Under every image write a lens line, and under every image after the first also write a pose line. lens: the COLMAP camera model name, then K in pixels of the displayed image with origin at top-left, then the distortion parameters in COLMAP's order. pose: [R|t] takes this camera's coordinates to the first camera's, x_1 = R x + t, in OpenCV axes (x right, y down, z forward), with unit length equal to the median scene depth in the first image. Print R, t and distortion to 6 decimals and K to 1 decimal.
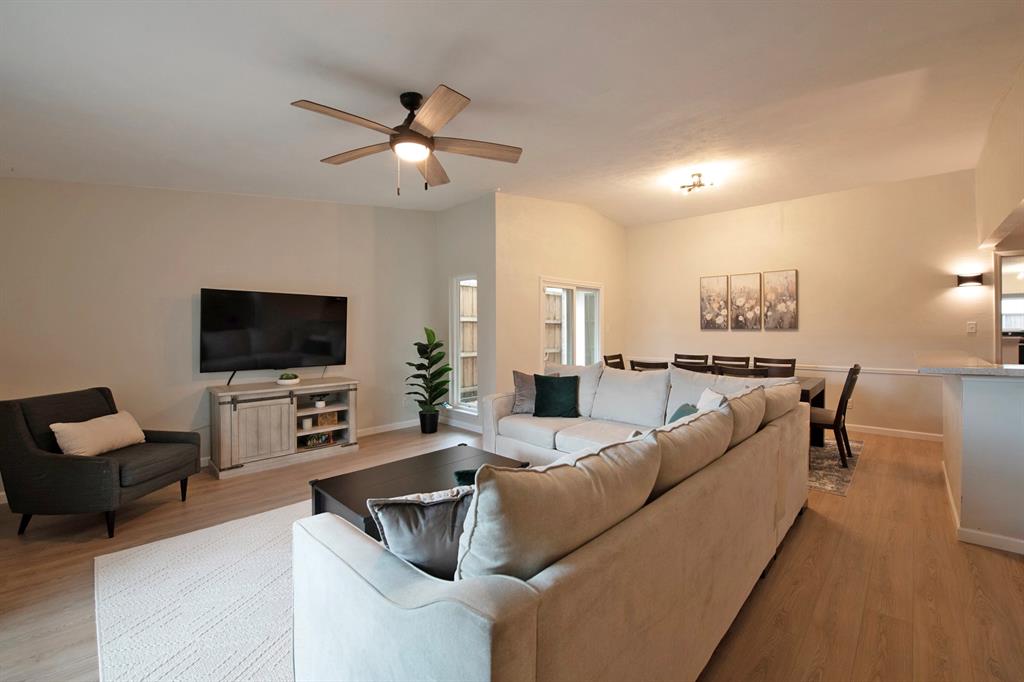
lens RADIAL K [[415.1, 0, 516.7], [0, 415.1, 328.1], [0, 0, 1]] dist [-0.023782, -0.000391]
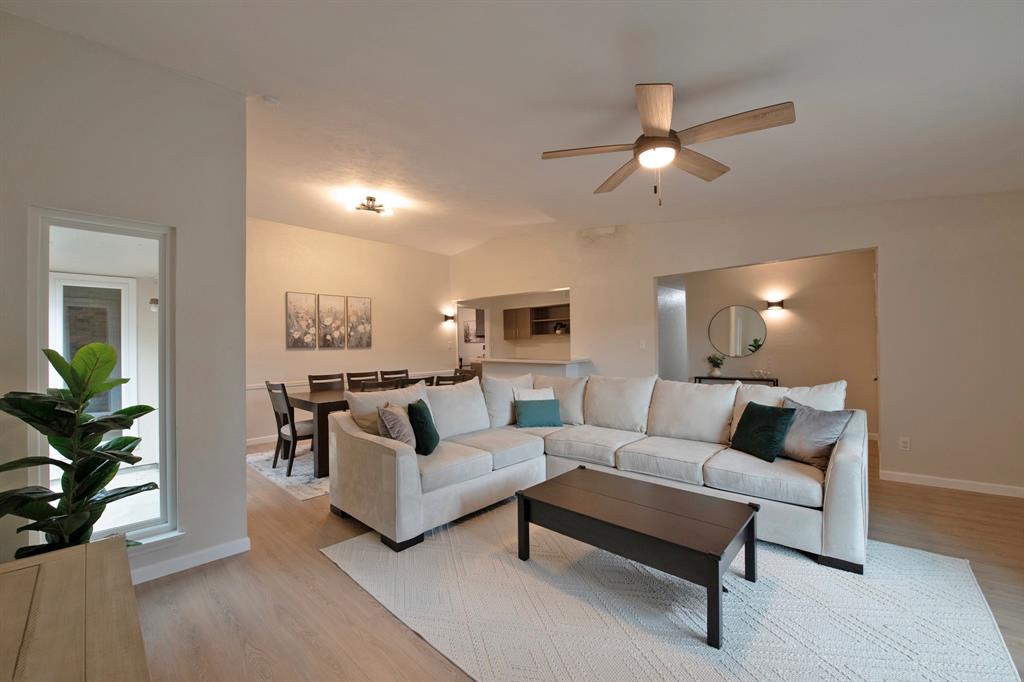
lens RADIAL K [[404.2, 0, 509.4], [0, 404.2, 341.1], [0, 0, 1]] dist [-0.022616, -0.000377]
pose [[-0.001055, 0.012997, 0.999915, -0.544310], [0.012325, 0.999840, -0.012983, 0.005559], [-0.999923, 0.012310, -0.001215, 0.632486]]
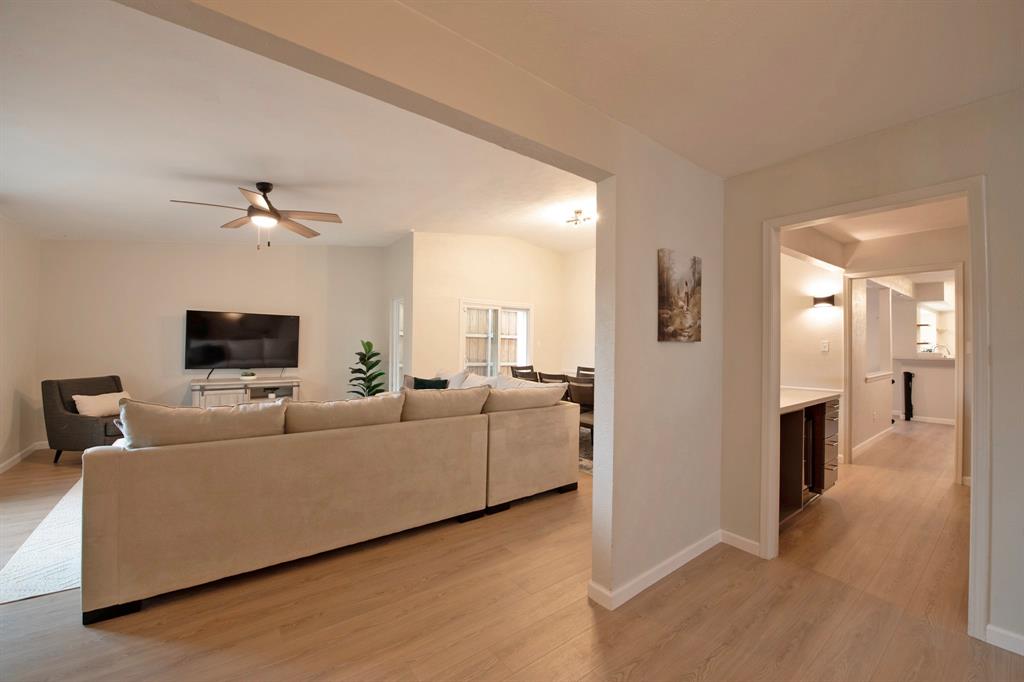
lens RADIAL K [[404.2, 0, 509.4], [0, 404.2, 341.1], [0, 0, 1]] dist [-0.022616, -0.000377]
pose [[0.985840, 0.013069, -0.167180, 0.423394], [-0.014167, 0.999885, -0.005373, 0.001833], [0.167090, 0.007666, 0.985912, -0.135872]]
